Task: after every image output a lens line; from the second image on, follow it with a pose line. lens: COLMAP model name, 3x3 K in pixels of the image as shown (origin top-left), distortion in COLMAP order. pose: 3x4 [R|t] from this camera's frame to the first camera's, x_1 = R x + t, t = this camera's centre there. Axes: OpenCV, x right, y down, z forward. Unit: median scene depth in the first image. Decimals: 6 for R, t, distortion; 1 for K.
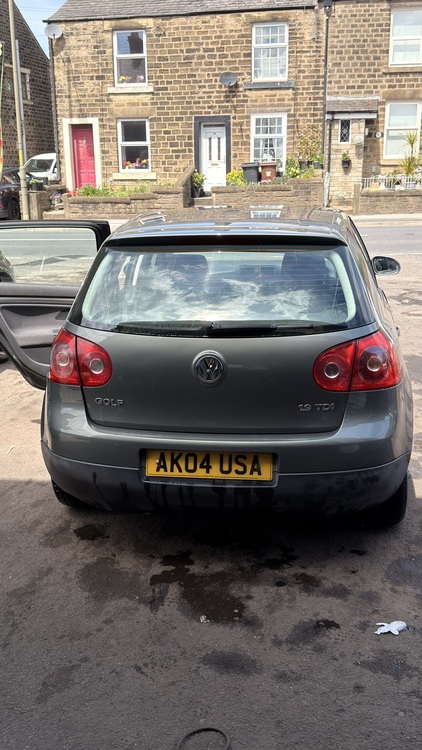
lens RADIAL K [[725.3, 0, 209.7], [0, 725.3, 375.4], [0, 0, 1]] dist [-0.035982, 0.000000]
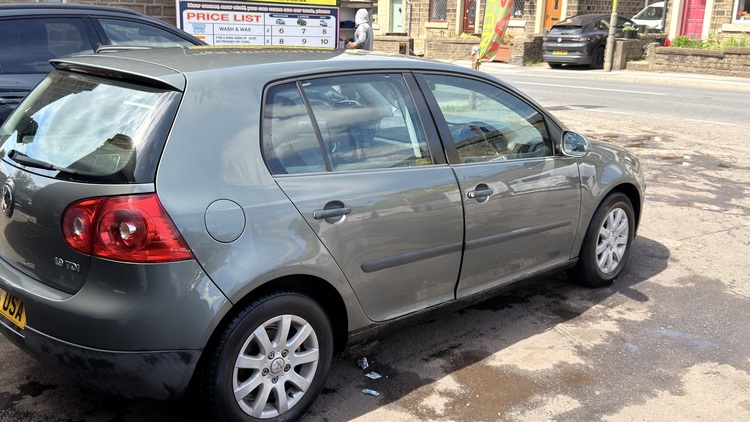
lens RADIAL K [[725.3, 0, 374.4], [0, 725.3, 211.4], [0, 0, 1]] dist [-0.035982, 0.000000]
pose [[0.790548, 0.180137, -0.585308, 0.097114], [-0.188588, 0.980922, 0.047176, -0.013546], [0.582640, 0.073087, 0.809438, 0.050871]]
